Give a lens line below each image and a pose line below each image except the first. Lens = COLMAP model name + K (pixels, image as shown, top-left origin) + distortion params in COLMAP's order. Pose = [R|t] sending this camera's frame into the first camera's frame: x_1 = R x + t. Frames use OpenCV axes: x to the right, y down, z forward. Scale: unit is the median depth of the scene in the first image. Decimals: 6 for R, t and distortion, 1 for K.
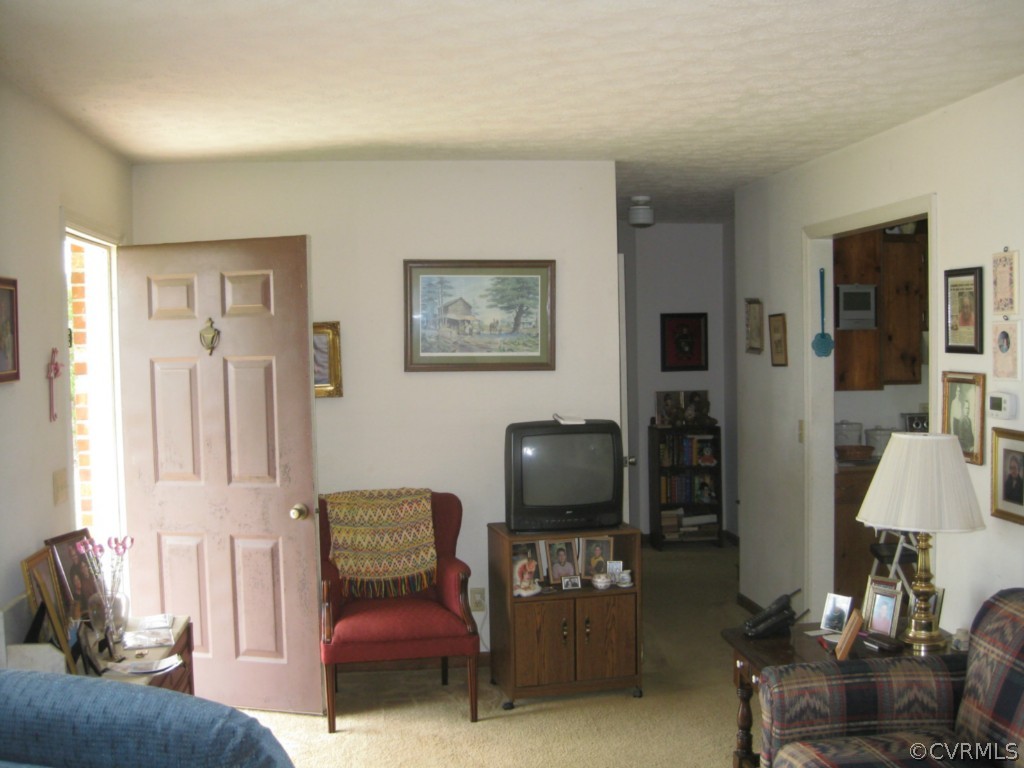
lens RADIAL K [[1147.7, 0, 512.0], [0, 1147.7, 384.0], [0, 0, 1]] dist [-0.181086, 0.151357]
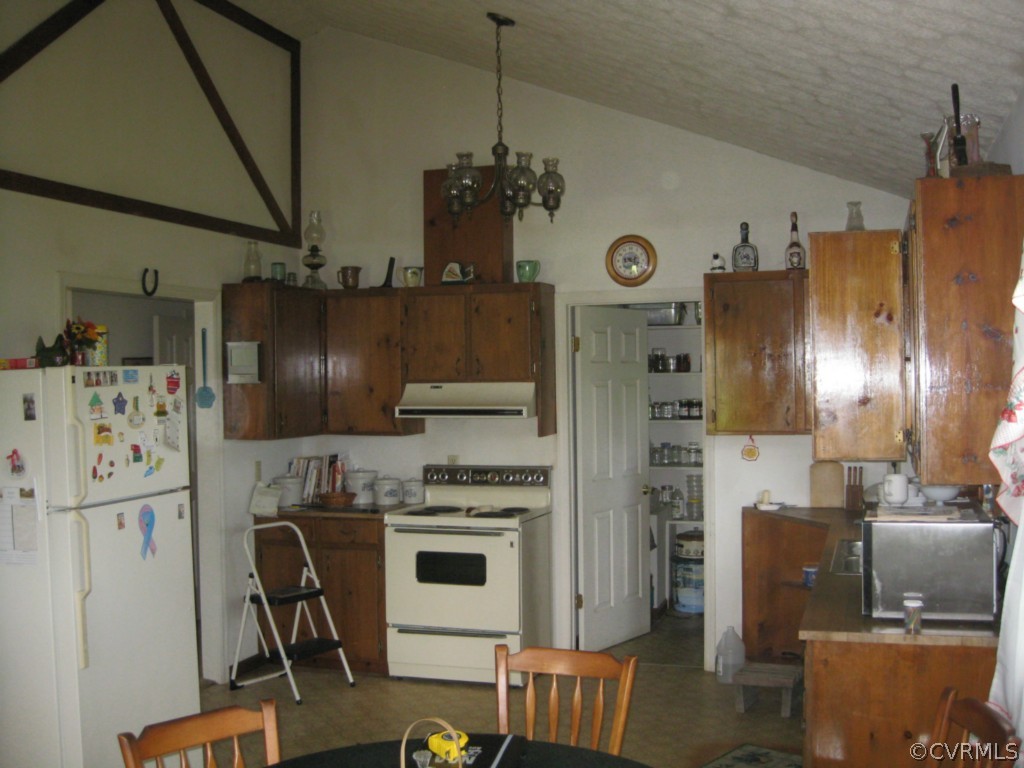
lens RADIAL K [[1147.7, 0, 512.0], [0, 1147.7, 384.0], [0, 0, 1]] dist [-0.181086, 0.151357]
pose [[0.910192, 0.007946, -0.414110, 0.989501], [-0.019531, 0.999527, -0.023748, -0.026684], [0.413726, 0.029704, 0.909917, 0.111708]]
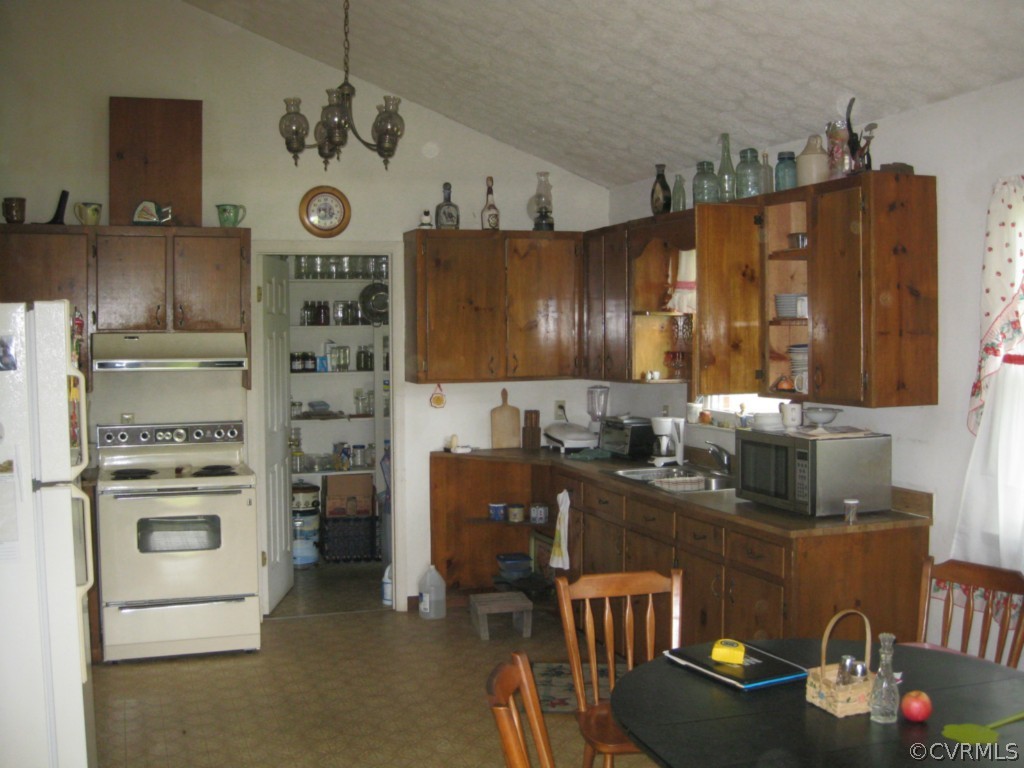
lens RADIAL K [[1147.7, 0, 512.0], [0, 1147.7, 384.0], [0, 0, 1]] dist [-0.181086, 0.151357]
pose [[0.970983, 0.001357, 0.239143, 0.545846], [-0.001883, 0.999996, 0.001972, -0.010407], [-0.239140, -0.002365, 0.970982, 0.051972]]
